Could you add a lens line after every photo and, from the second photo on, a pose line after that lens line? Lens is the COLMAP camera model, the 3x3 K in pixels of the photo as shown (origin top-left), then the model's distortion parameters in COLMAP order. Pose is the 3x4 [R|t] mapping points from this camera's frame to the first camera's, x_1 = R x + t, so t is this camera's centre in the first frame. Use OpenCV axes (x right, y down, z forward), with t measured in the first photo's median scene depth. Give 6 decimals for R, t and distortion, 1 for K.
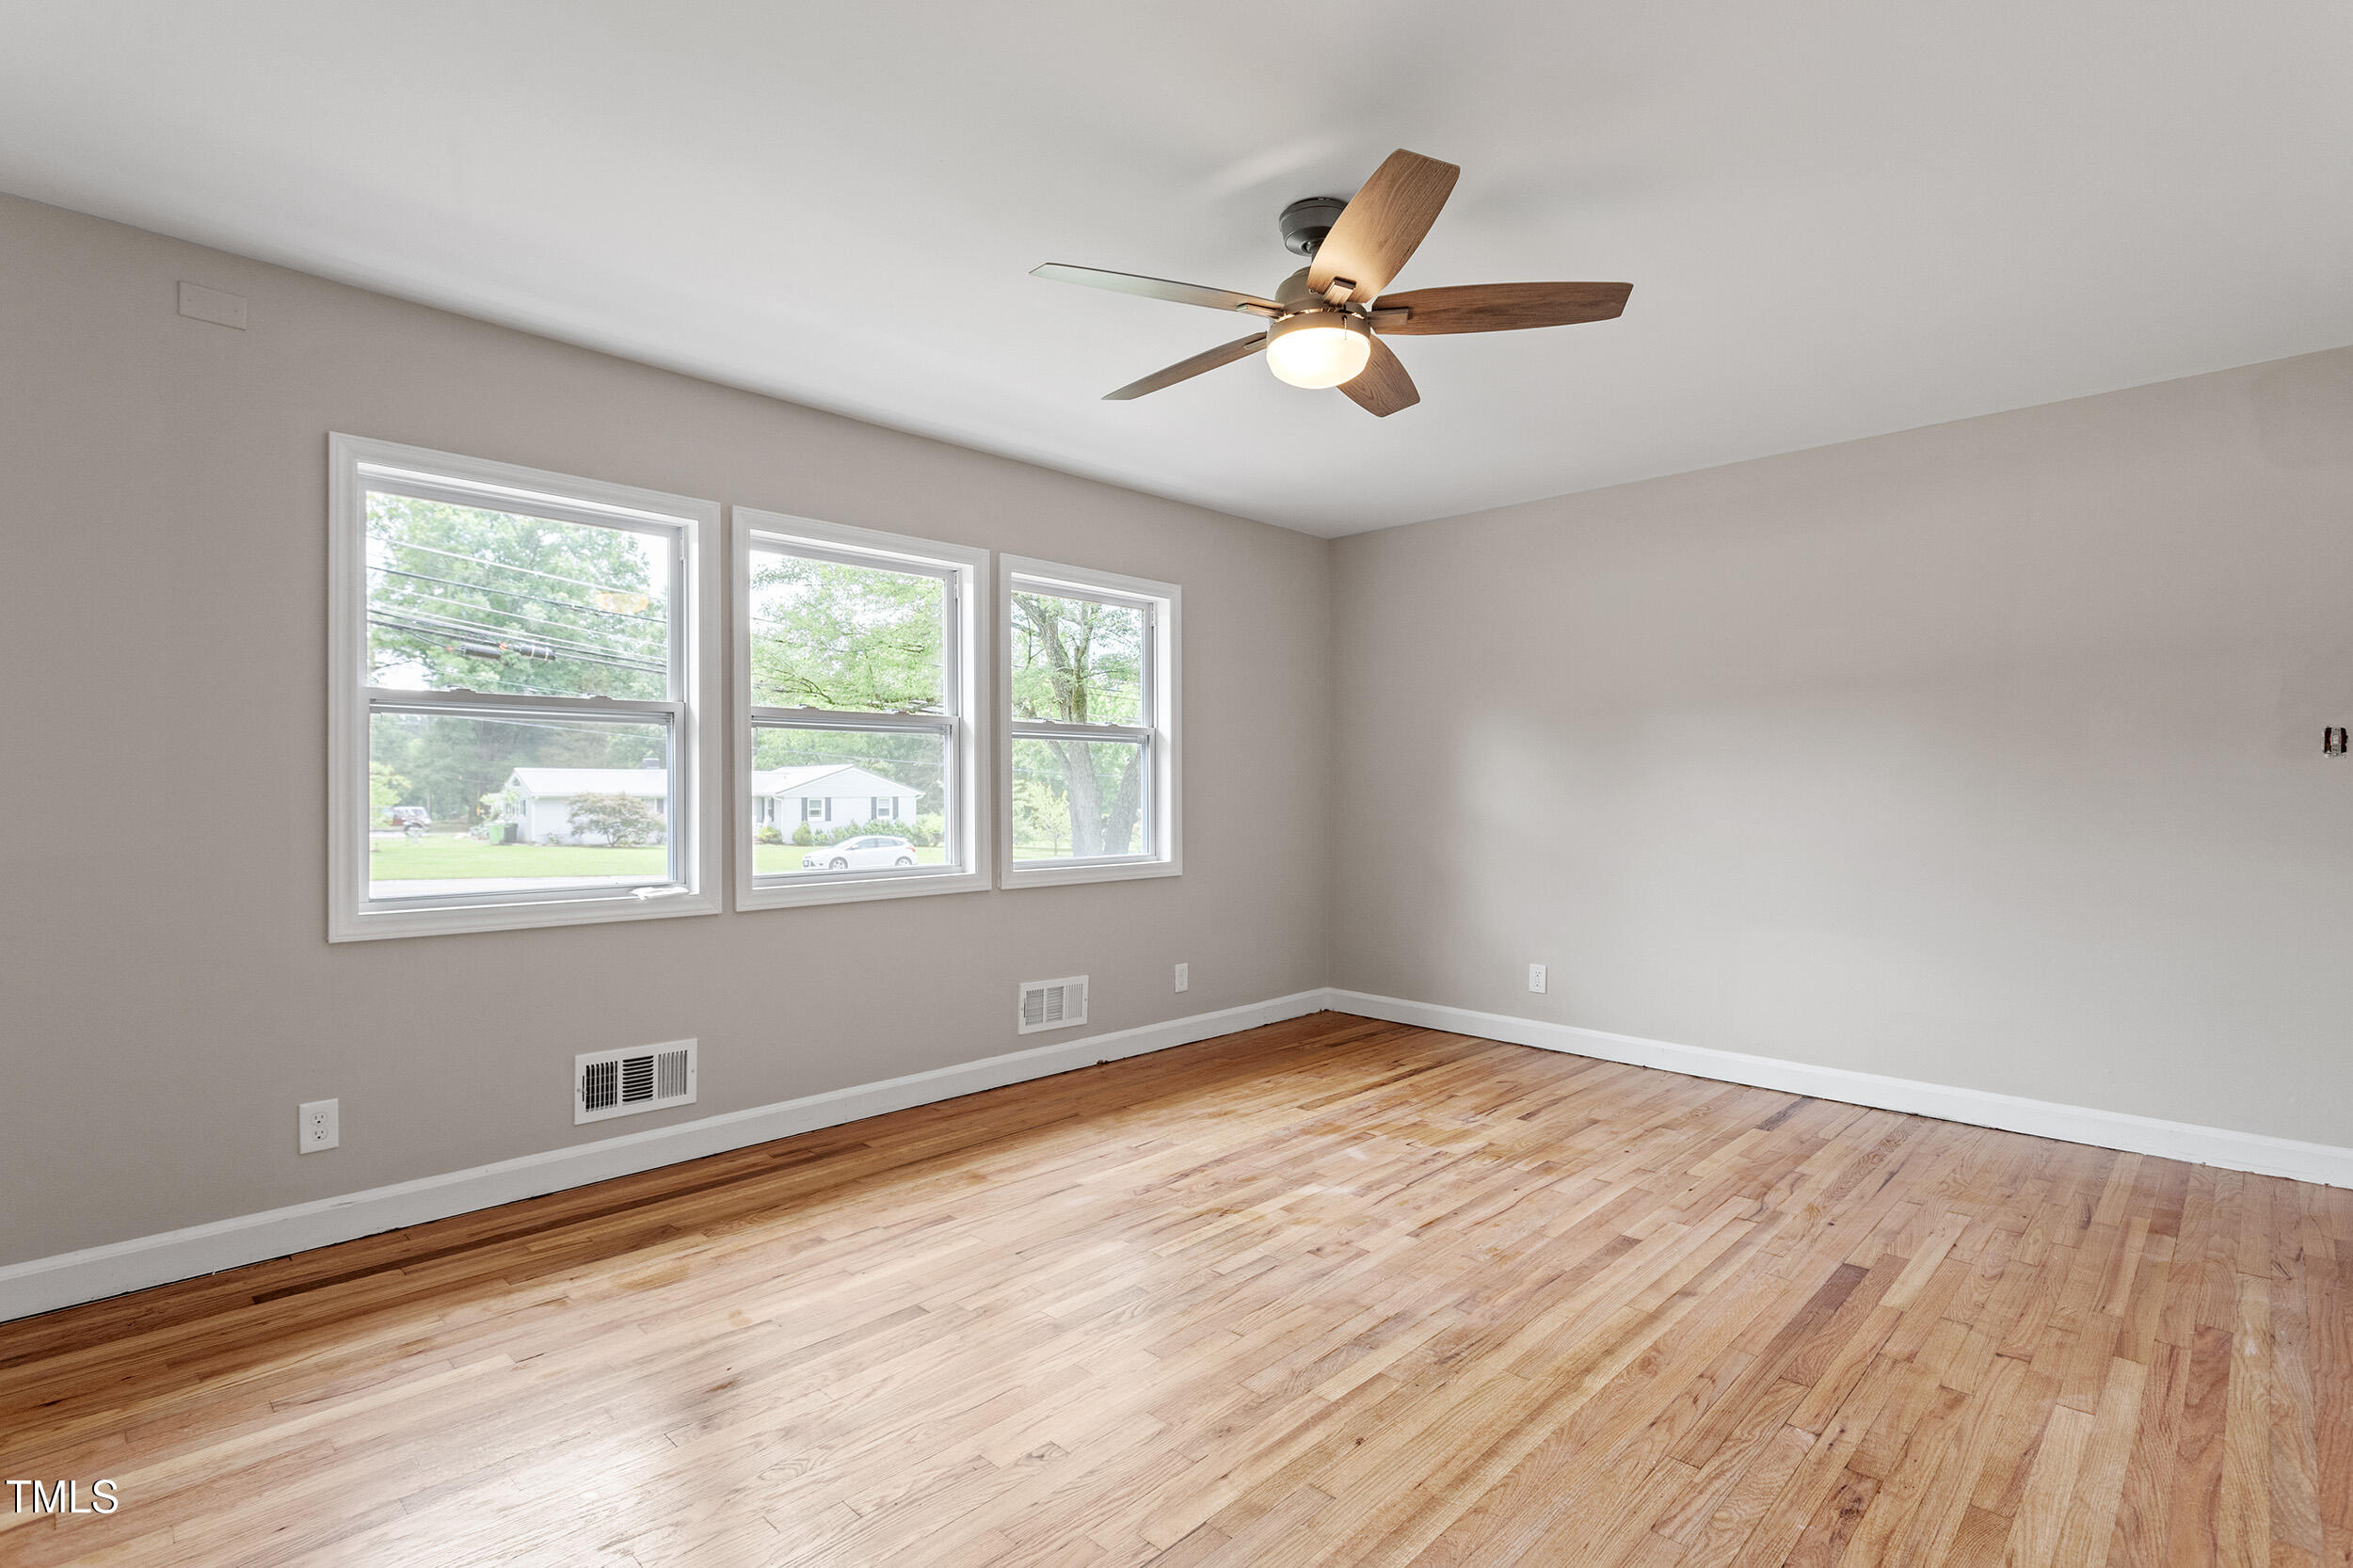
lens RADIAL K [[1125.6, 0, 1170.3], [0, 1125.6, 790.6], [0, 0, 1]] dist [0.000005, 0.000669]
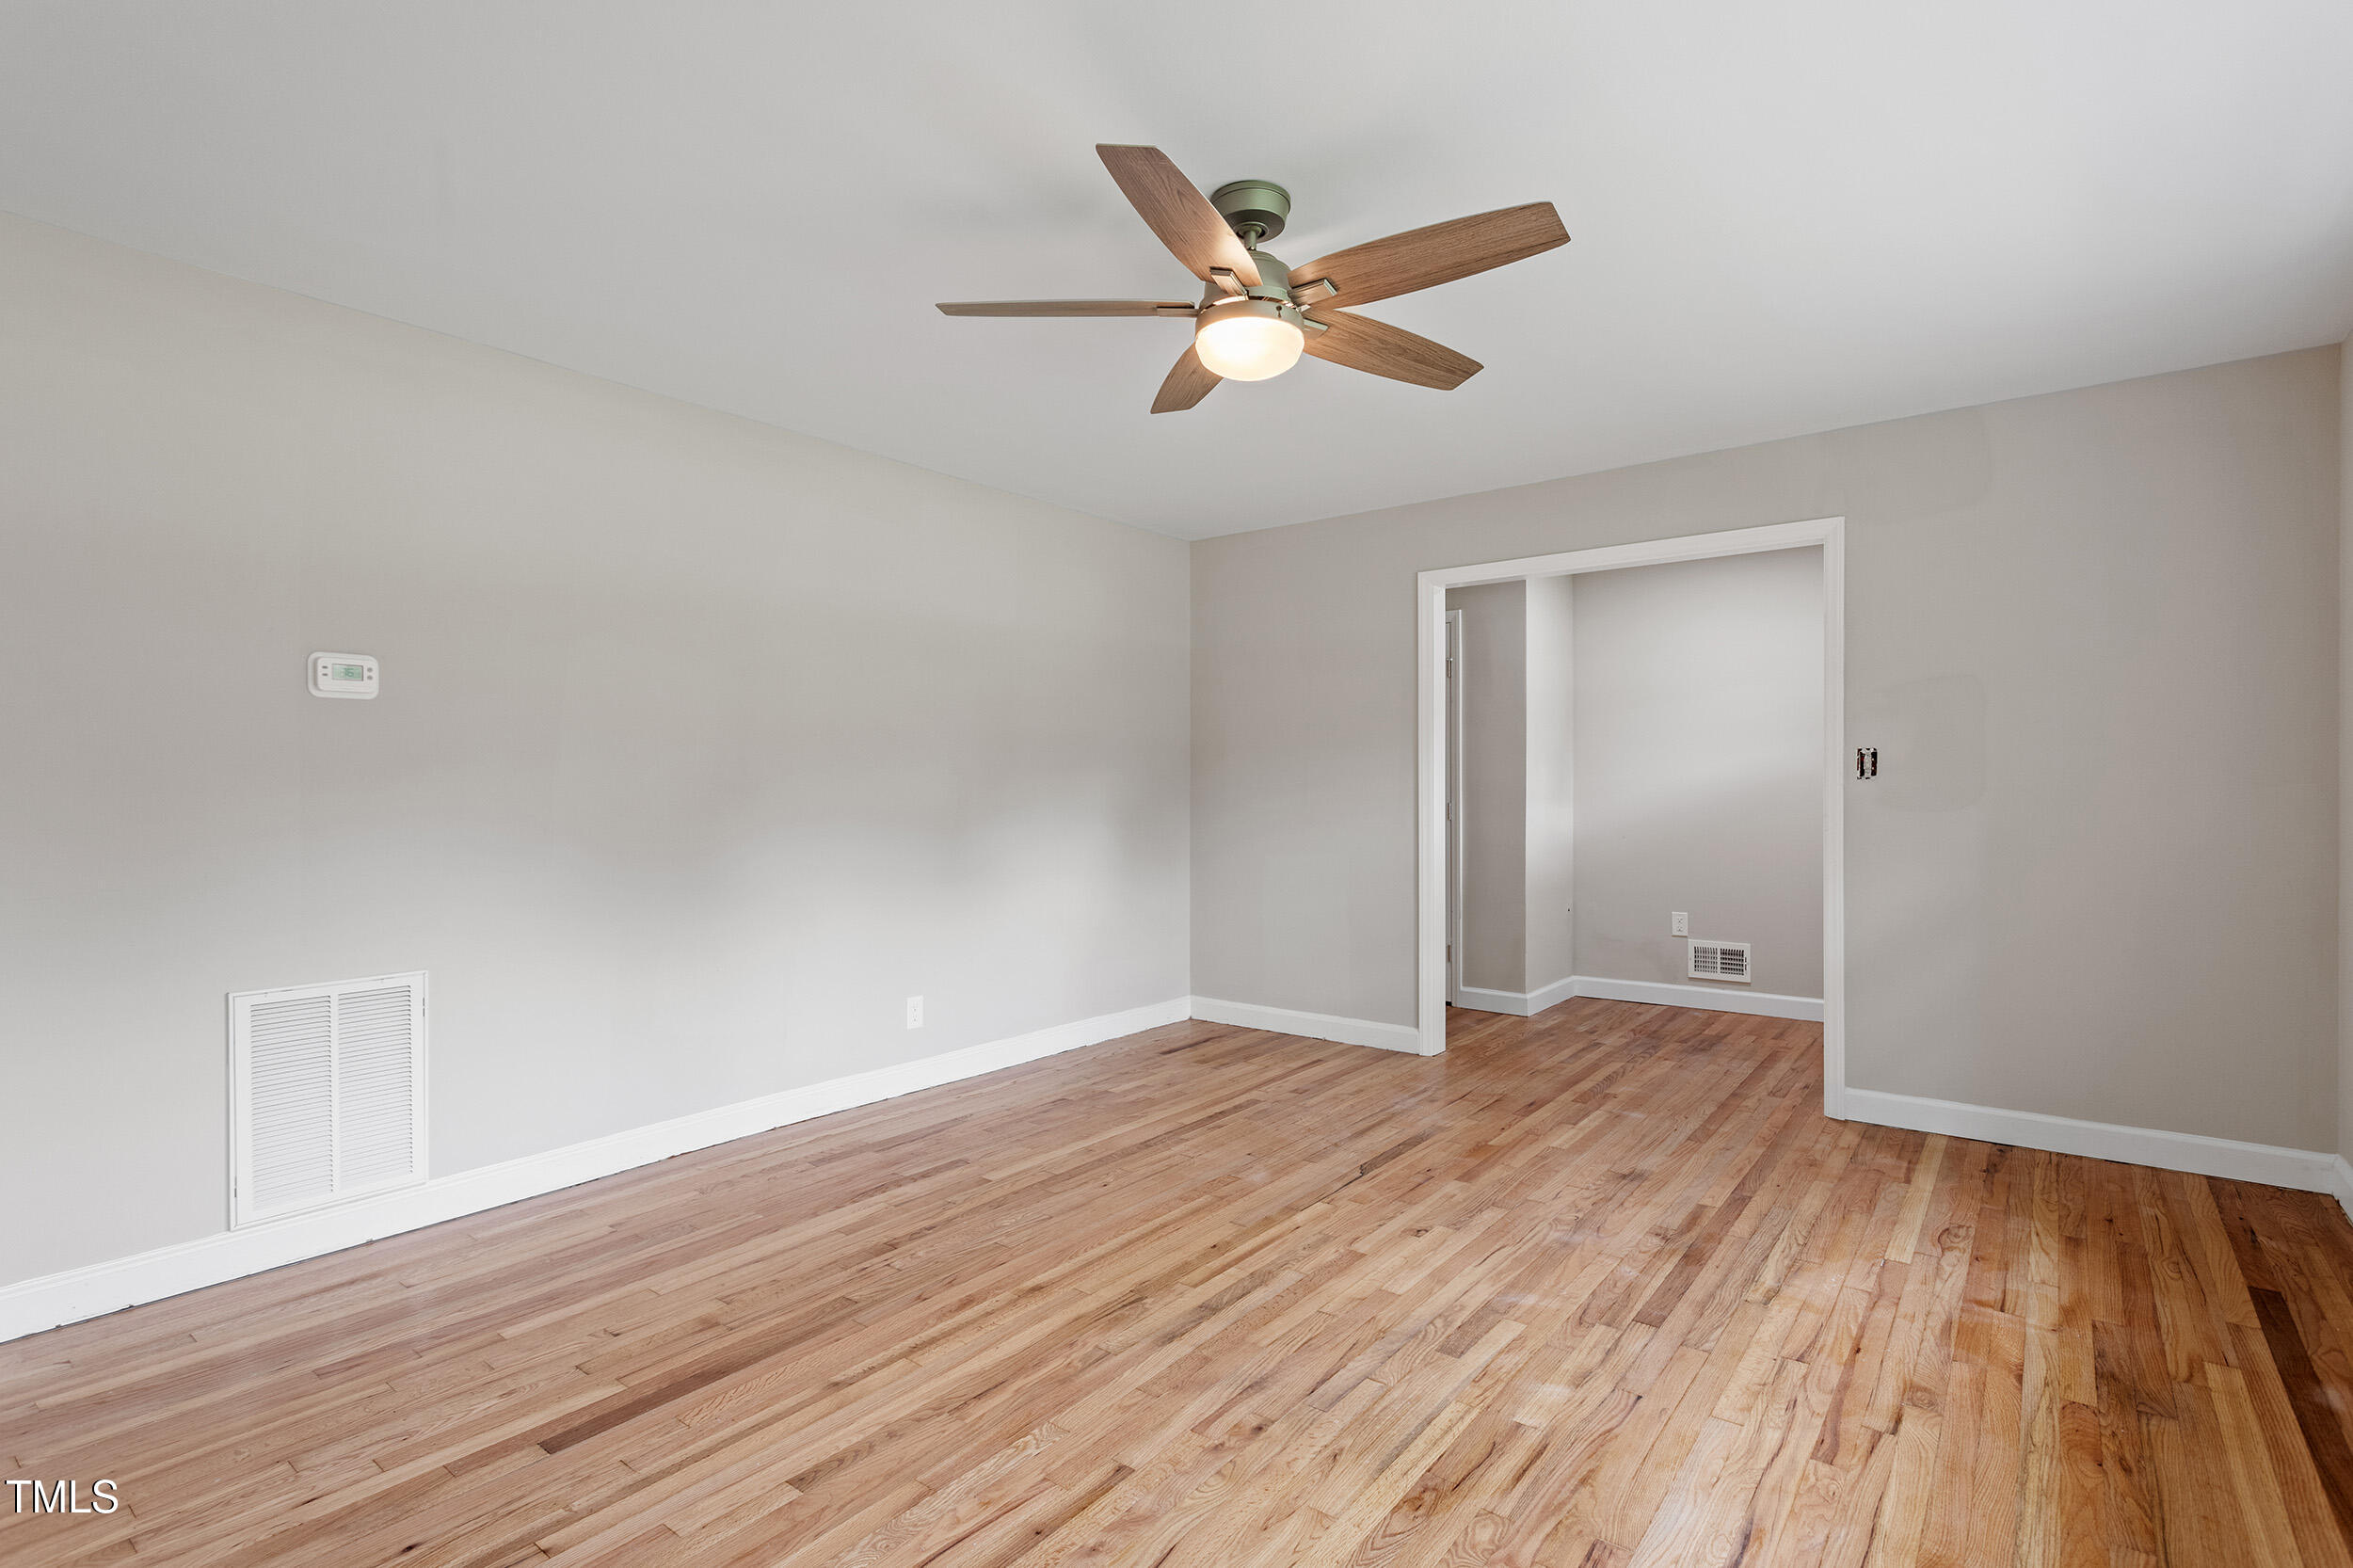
lens RADIAL K [[1125.6, 0, 1170.3], [0, 1125.6, 790.6], [0, 0, 1]] dist [0.000005, 0.000669]
pose [[-0.994216, 0.003099, -0.107358, 0.231442], [0.002627, 0.999986, 0.004541, -0.011798], [0.107371, 0.004233, -0.994210, 1.485852]]
